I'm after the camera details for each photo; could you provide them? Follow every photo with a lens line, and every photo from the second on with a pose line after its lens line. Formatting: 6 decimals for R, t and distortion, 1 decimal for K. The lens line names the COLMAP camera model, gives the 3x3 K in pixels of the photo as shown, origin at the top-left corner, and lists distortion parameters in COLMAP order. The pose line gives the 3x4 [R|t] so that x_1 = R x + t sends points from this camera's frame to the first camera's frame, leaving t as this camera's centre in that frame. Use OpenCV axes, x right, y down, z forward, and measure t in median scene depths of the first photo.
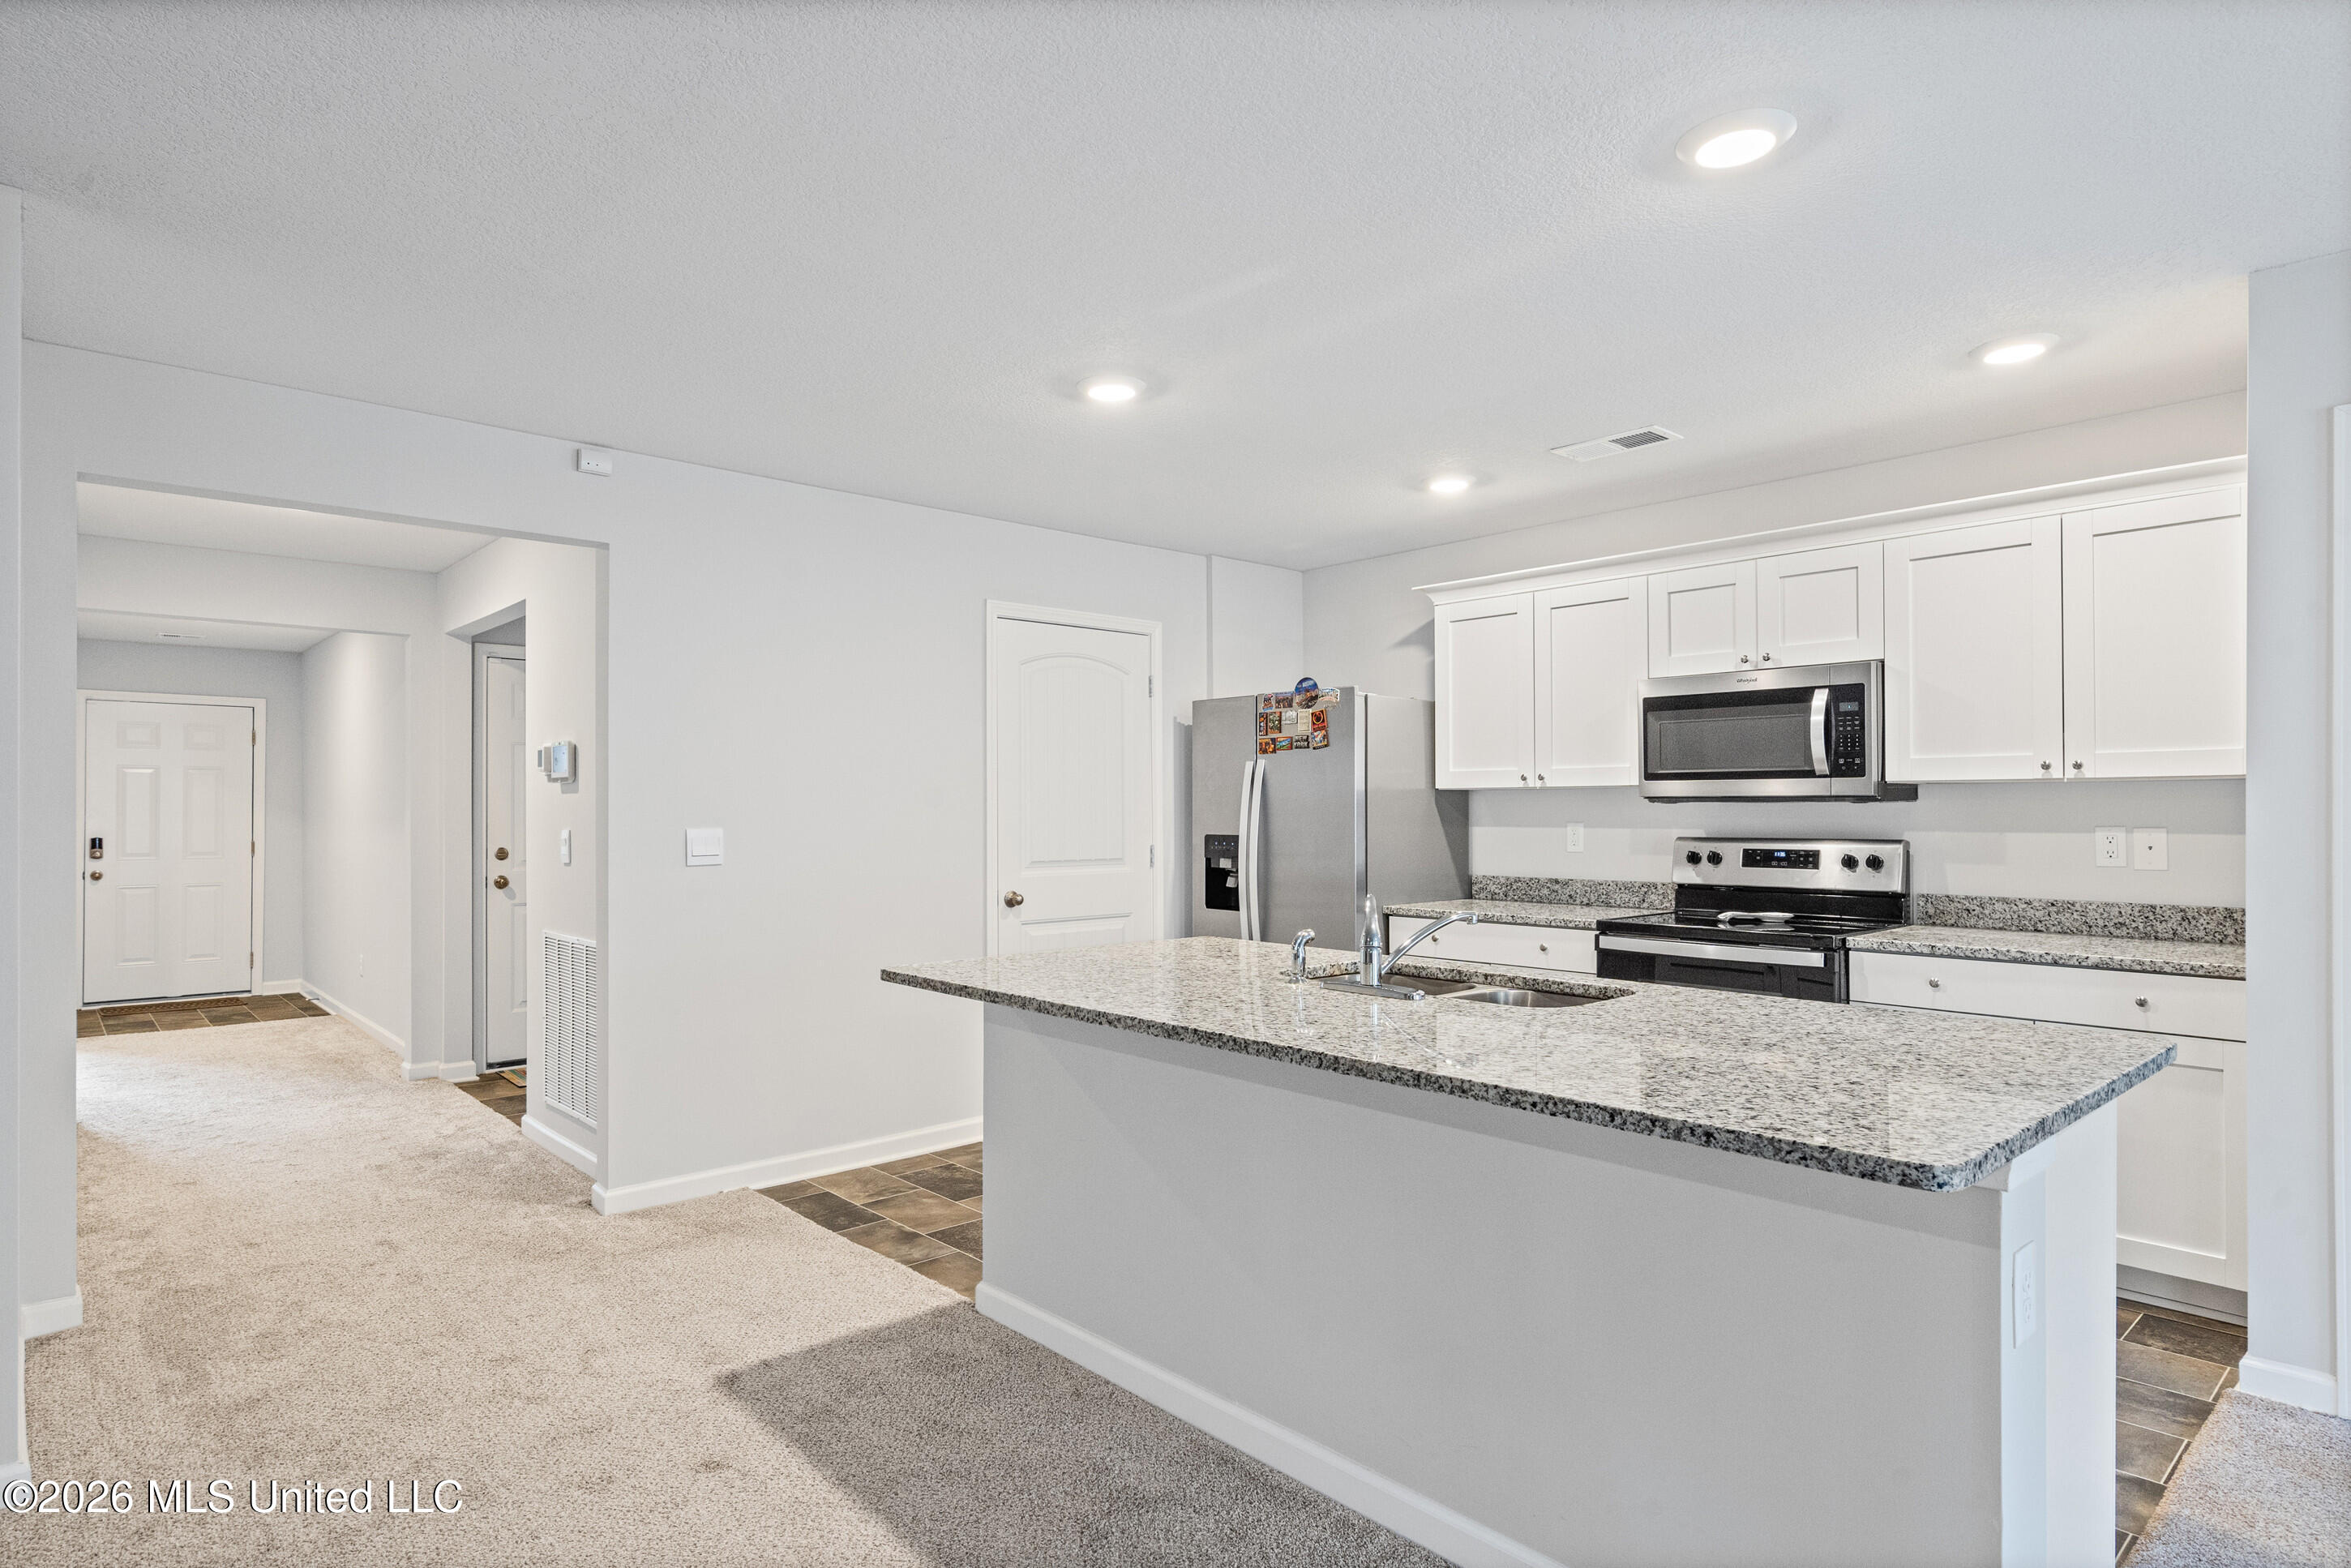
lens RADIAL K [[1261.4, 0, 1166.1], [0, 1261.4, 777.5], [0, 0, 1]] dist [-0.000686, 0.000170]
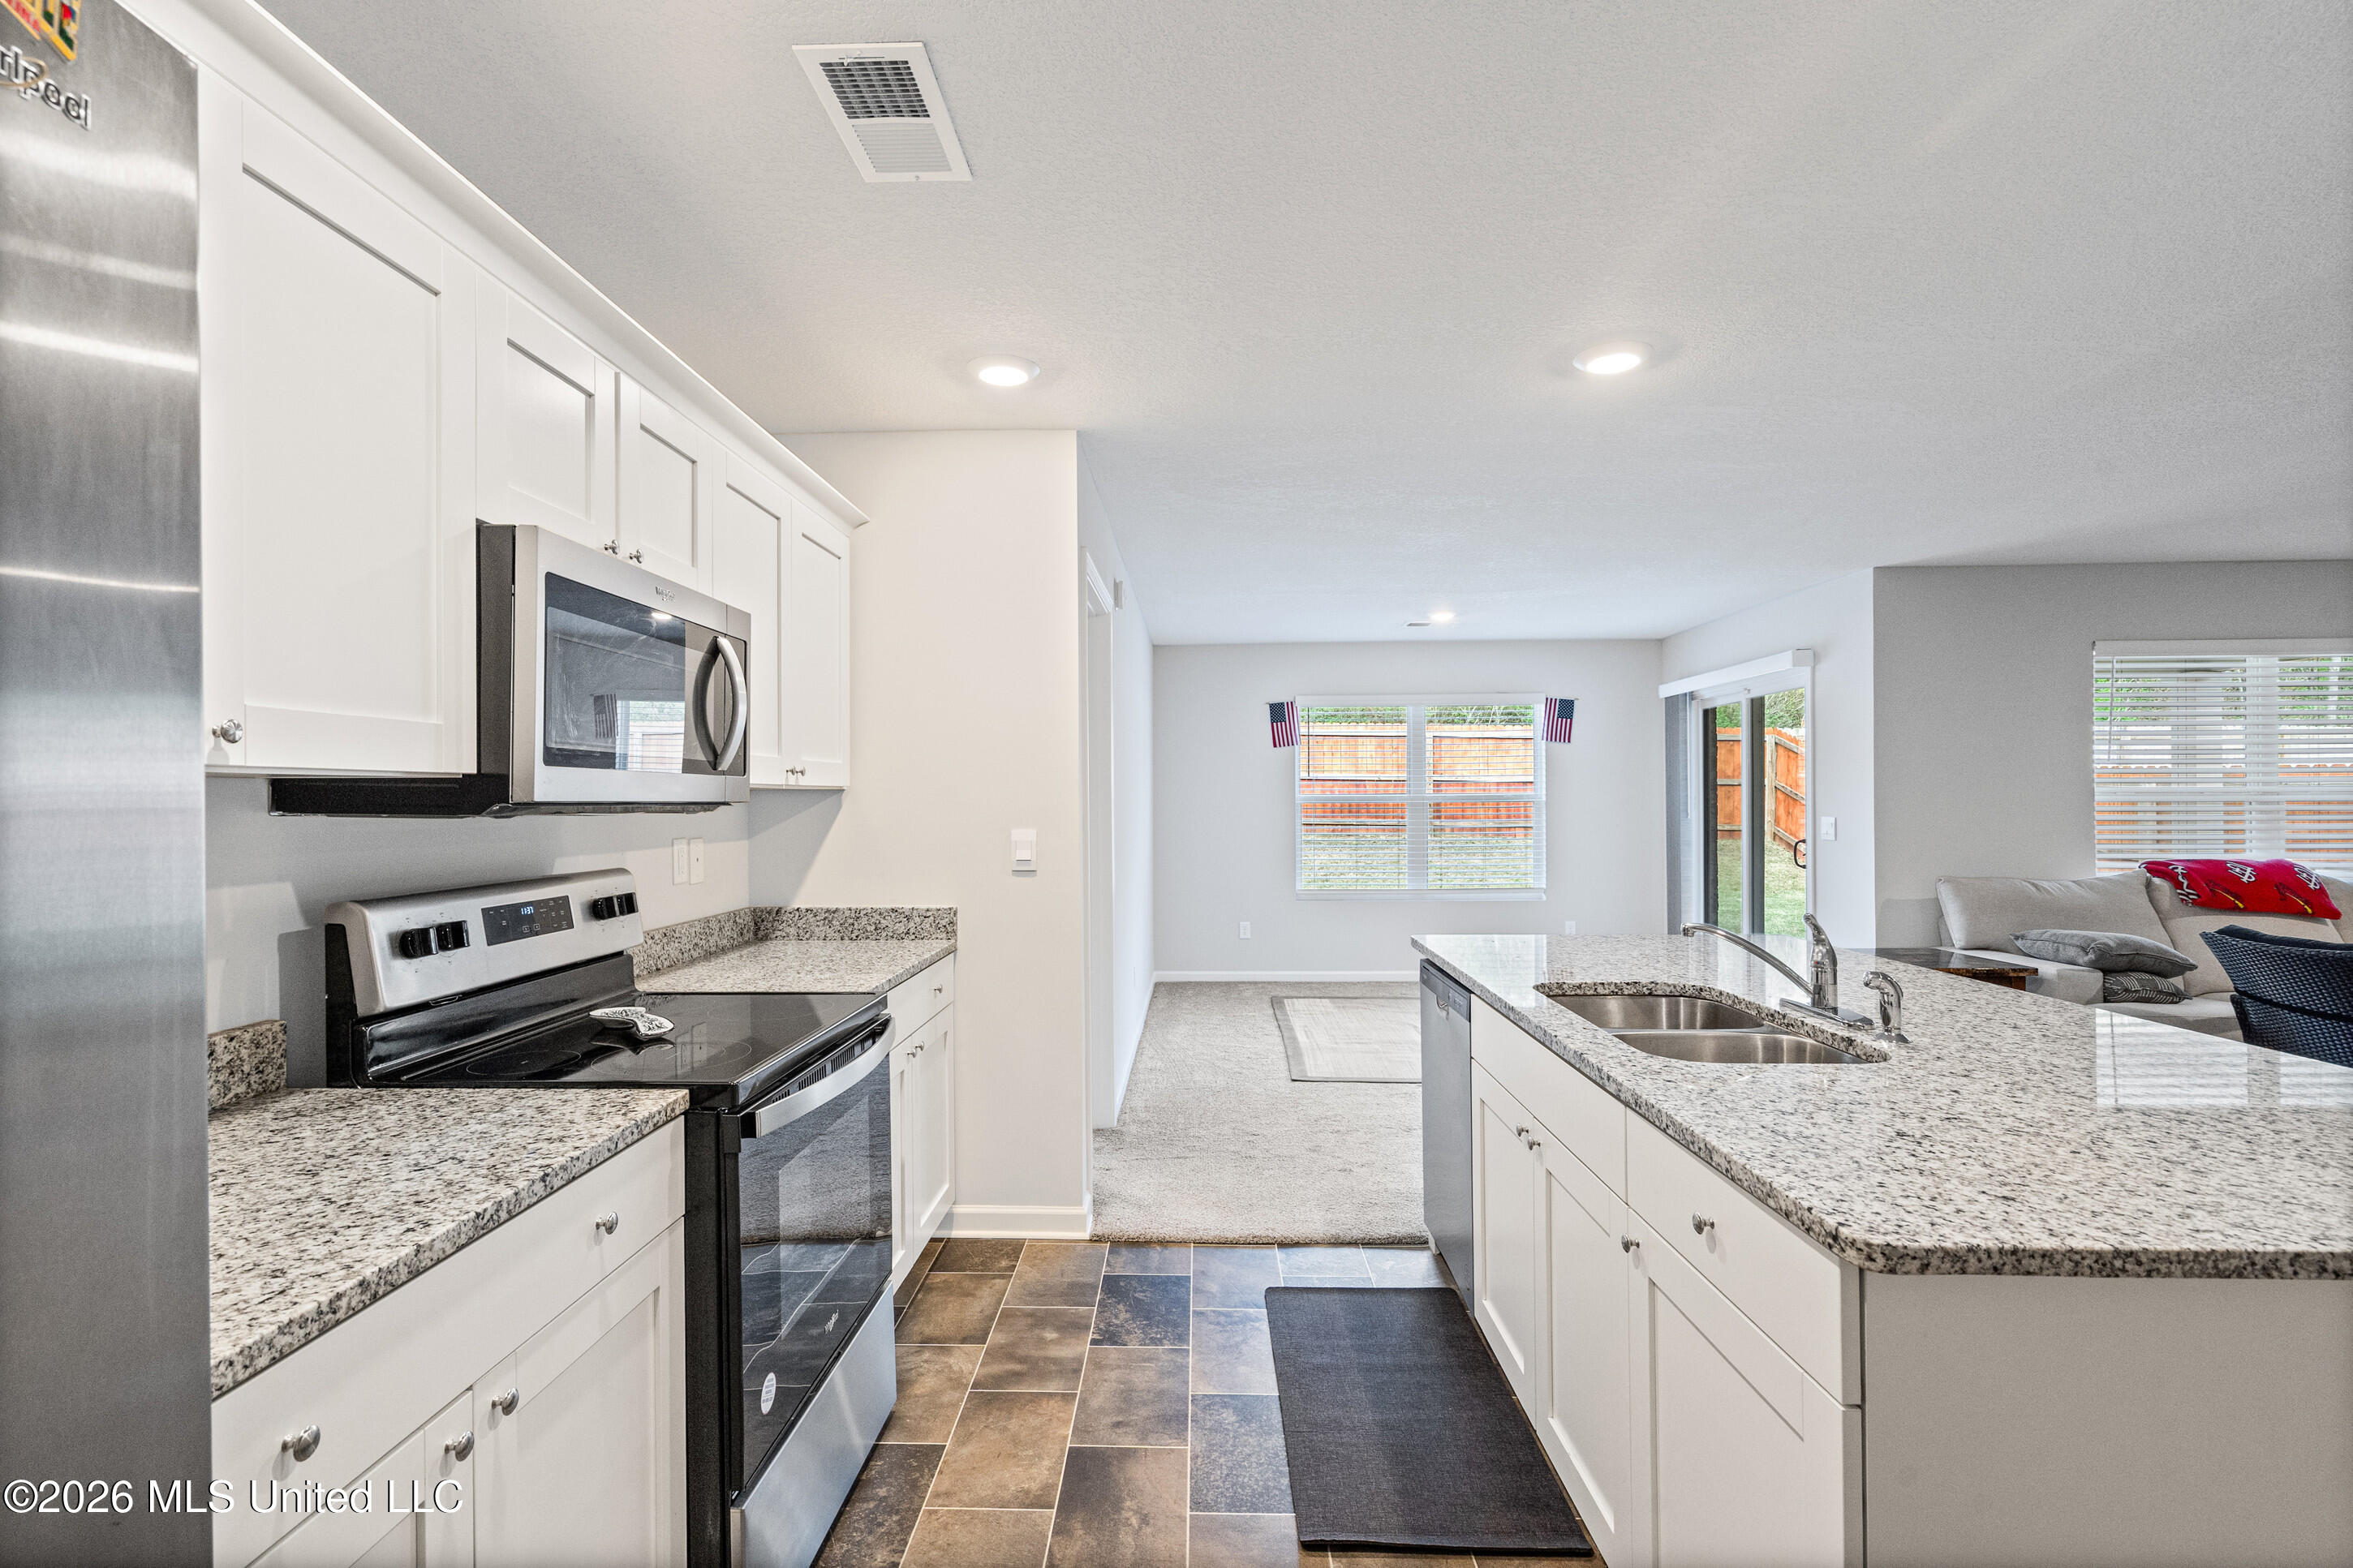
lens RADIAL K [[1080.7, 0, 1181.5], [0, 1080.7, 819.8], [0, 0, 1]] dist [-0.002771, -0.000089]
pose [[-0.720425, -0.002134, 0.693529, -0.033353], [-0.002398, 0.999997, 0.000586, 0.021102], [-0.693529, -0.001241, -0.720428, 1.130441]]
